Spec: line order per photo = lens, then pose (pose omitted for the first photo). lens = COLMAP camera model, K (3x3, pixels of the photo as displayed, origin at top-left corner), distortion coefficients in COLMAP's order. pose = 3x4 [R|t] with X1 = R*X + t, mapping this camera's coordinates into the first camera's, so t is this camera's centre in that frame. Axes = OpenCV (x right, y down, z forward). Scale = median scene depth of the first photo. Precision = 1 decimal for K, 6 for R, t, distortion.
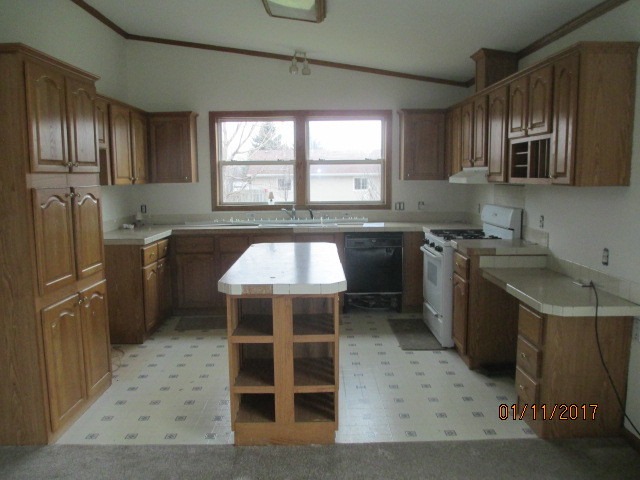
lens RADIAL K [[533.6, 0, 320.0], [0, 533.6, 240.0], [0, 0, 1]] dist [-0.112995, 0.000824]
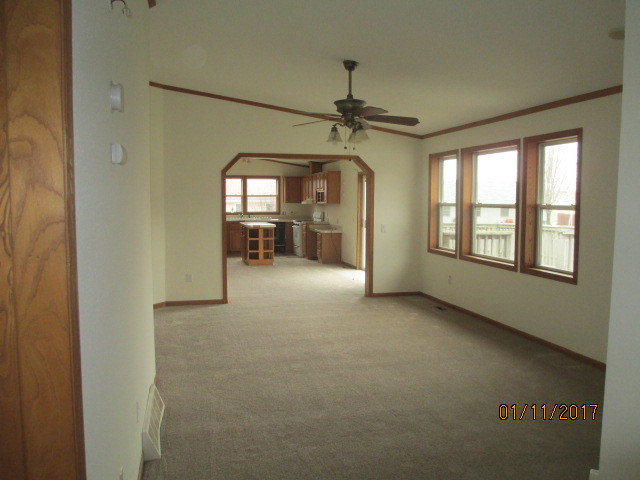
lens RADIAL K [[533.6, 0, 320.0], [0, 533.6, 240.0], [0, 0, 1]] dist [-0.112995, 0.000824]
pose [[0.971123, -0.010870, 0.238332, -0.314816], [0.023157, 0.998539, -0.048817, 0.208314], [-0.237454, 0.052926, 0.969956, -1.635817]]
